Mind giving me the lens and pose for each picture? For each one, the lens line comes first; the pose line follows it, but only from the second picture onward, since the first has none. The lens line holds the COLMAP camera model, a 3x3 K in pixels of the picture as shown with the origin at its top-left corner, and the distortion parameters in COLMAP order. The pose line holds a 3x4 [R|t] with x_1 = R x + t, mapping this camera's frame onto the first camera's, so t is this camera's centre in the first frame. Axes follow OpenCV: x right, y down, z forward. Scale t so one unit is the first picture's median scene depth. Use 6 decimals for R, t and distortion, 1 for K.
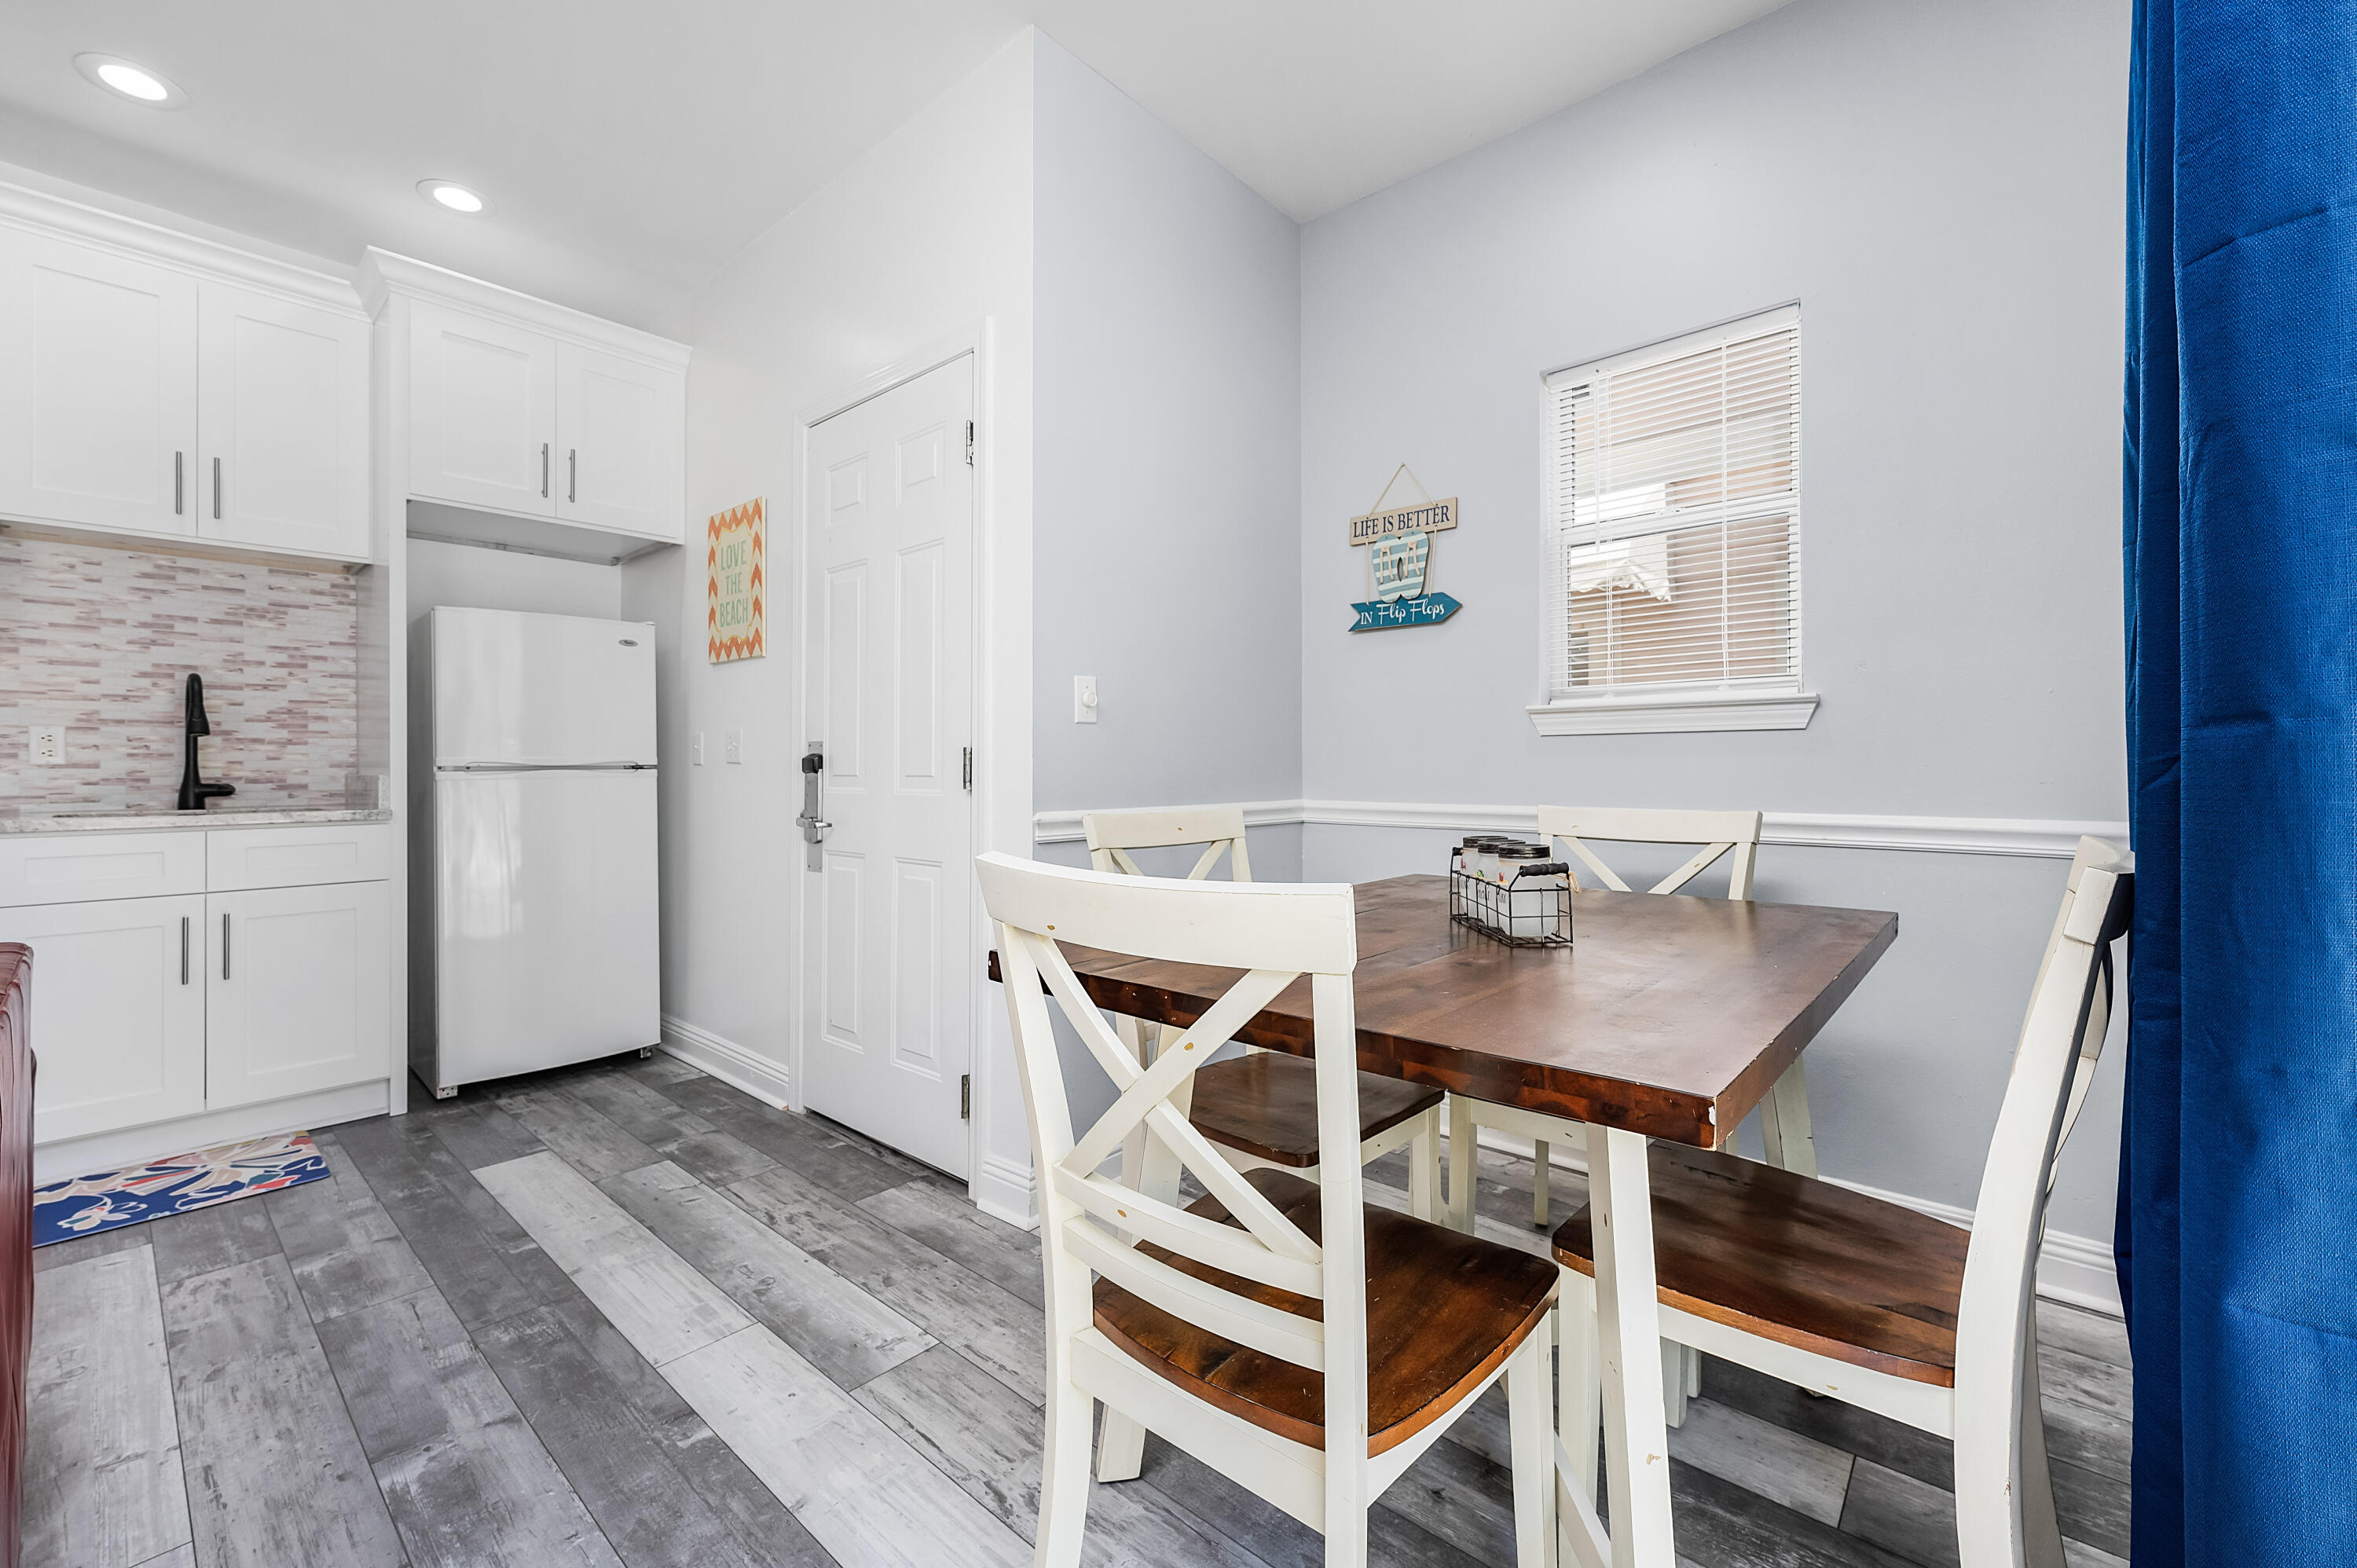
lens RADIAL K [[950.7, 0, 1197.8], [0, 950.7, 762.2], [0, 0, 1]] dist [0.001246, -0.001027]
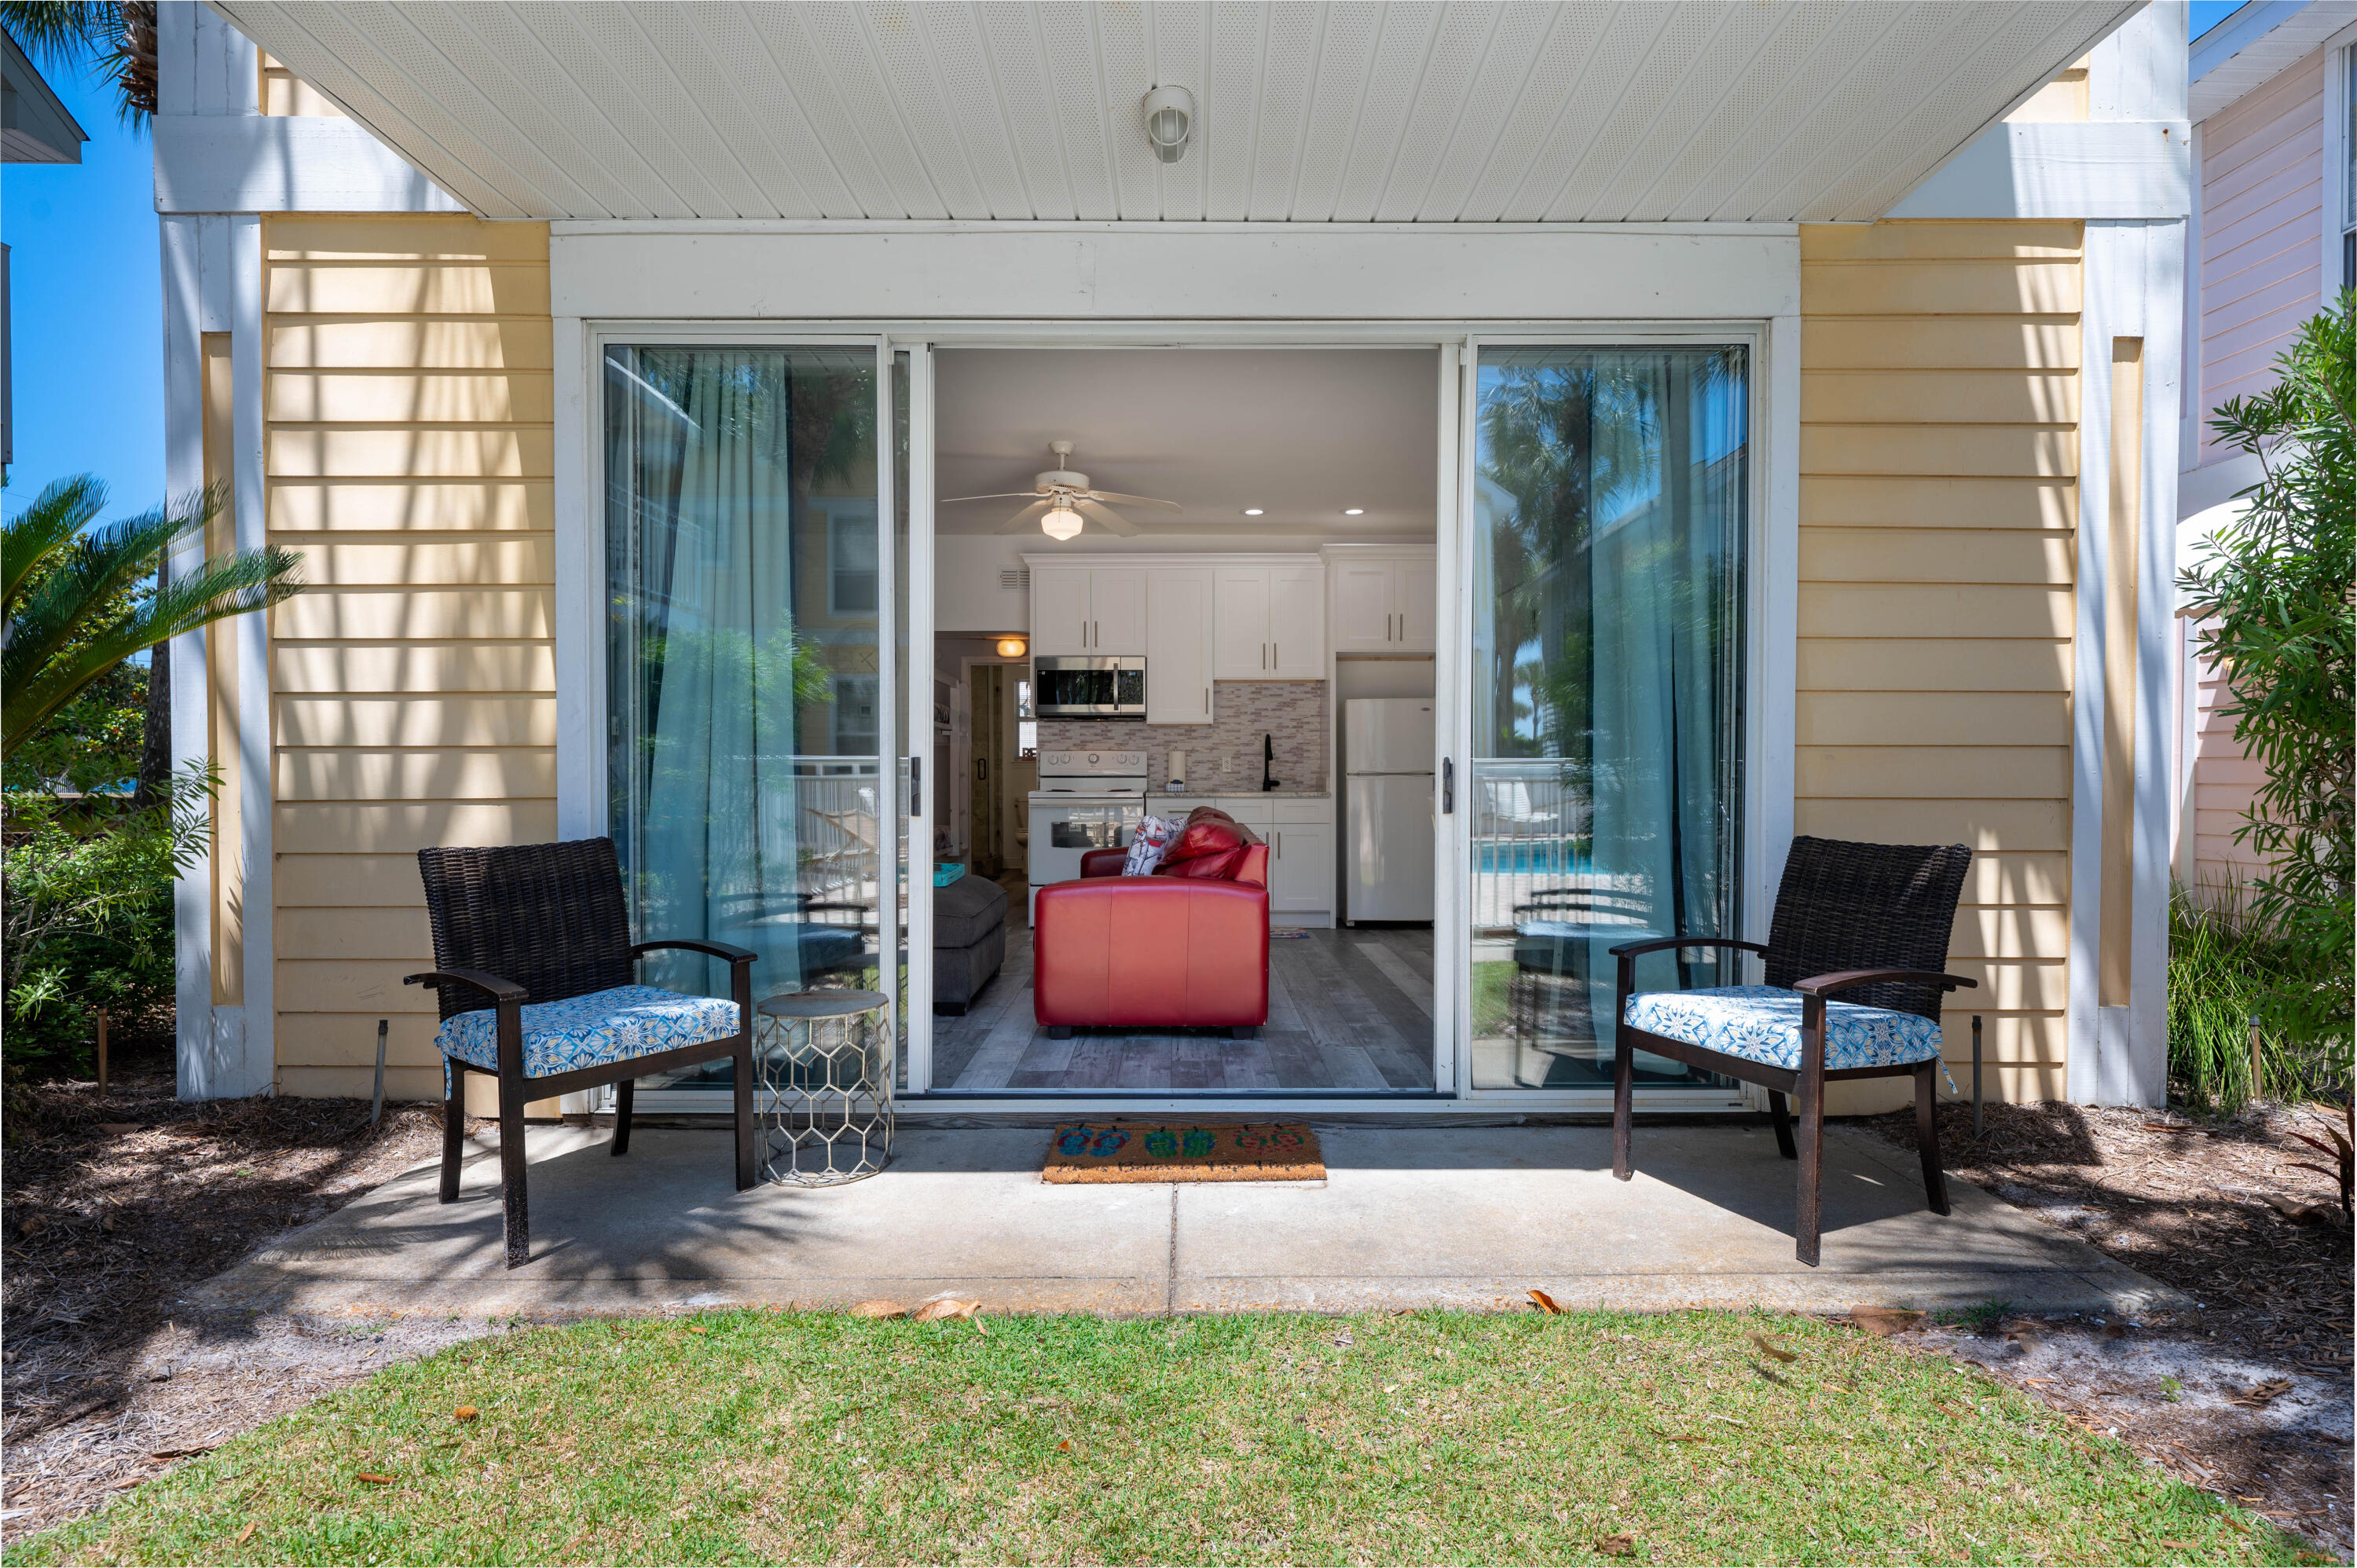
lens RADIAL K [[1162.0, 0, 1184.8], [0, 1162.0, 793.4], [0, 0, 1]] dist [0.000417, 0.000002]
pose [[0.656439, 0.009575, -0.754318, 0.969610], [0.001329, 0.999903, 0.013850, 0.014688], [0.754378, -0.010094, 0.656363, -1.032532]]
